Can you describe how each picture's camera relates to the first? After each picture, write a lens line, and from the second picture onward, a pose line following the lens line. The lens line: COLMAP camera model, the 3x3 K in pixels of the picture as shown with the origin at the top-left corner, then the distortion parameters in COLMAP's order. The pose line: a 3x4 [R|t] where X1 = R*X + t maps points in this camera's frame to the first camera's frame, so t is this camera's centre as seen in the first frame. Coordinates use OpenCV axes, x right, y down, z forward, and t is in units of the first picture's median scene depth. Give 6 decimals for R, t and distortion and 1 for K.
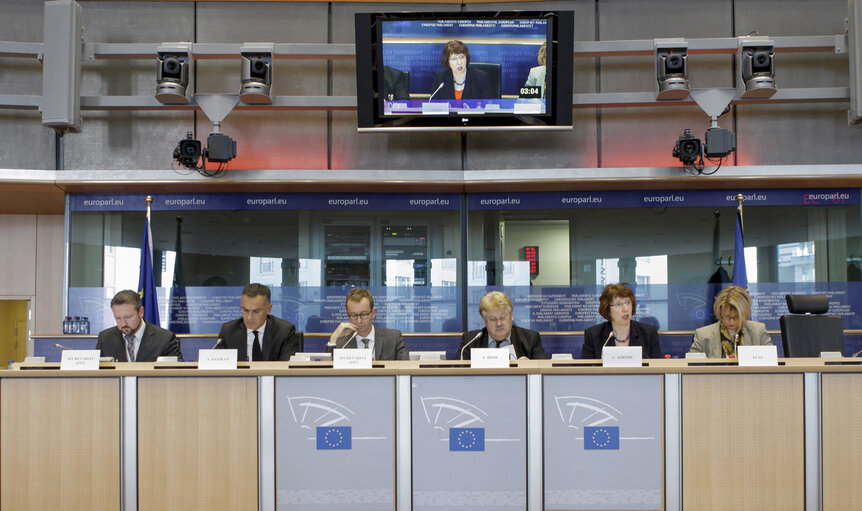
lens RADIAL K [[919.5, 0, 433.4], [0, 919.5, 292.5], [0, 0, 1]] dist [-0.045154, 0.000000]
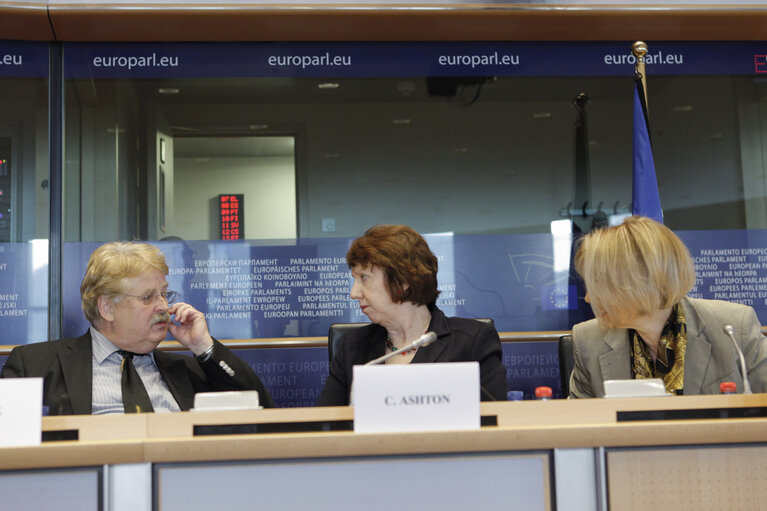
lens RADIAL K [[1346.7, 0, 384.5], [0, 1346.7, 254.9], [0, 0, 1]] dist [-0.049043, 0.000000]
pose [[0.979712, -0.005552, 0.200336, 0.070835], [0.011531, 0.999522, -0.028691, 0.023484], [-0.200081, 0.030419, 0.979307, 0.376416]]
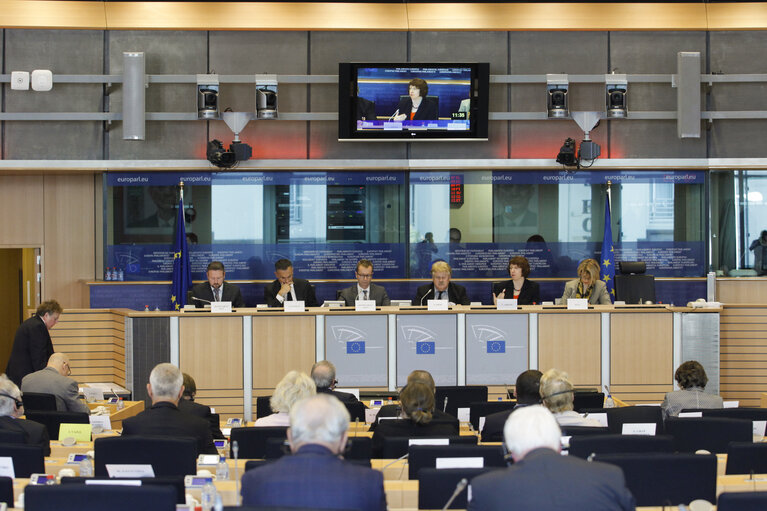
lens RADIAL K [[1732.5, 0, 383.8], [0, 1732.5, 255.3], [0, 0, 1]] dist [-0.019481, 0.000000]
pose [[0.997631, -0.000031, 0.068795, -0.199396], [-0.004670, 0.997662, 0.068175, -0.184992], [-0.068637, -0.068335, 0.995299, -1.714648]]
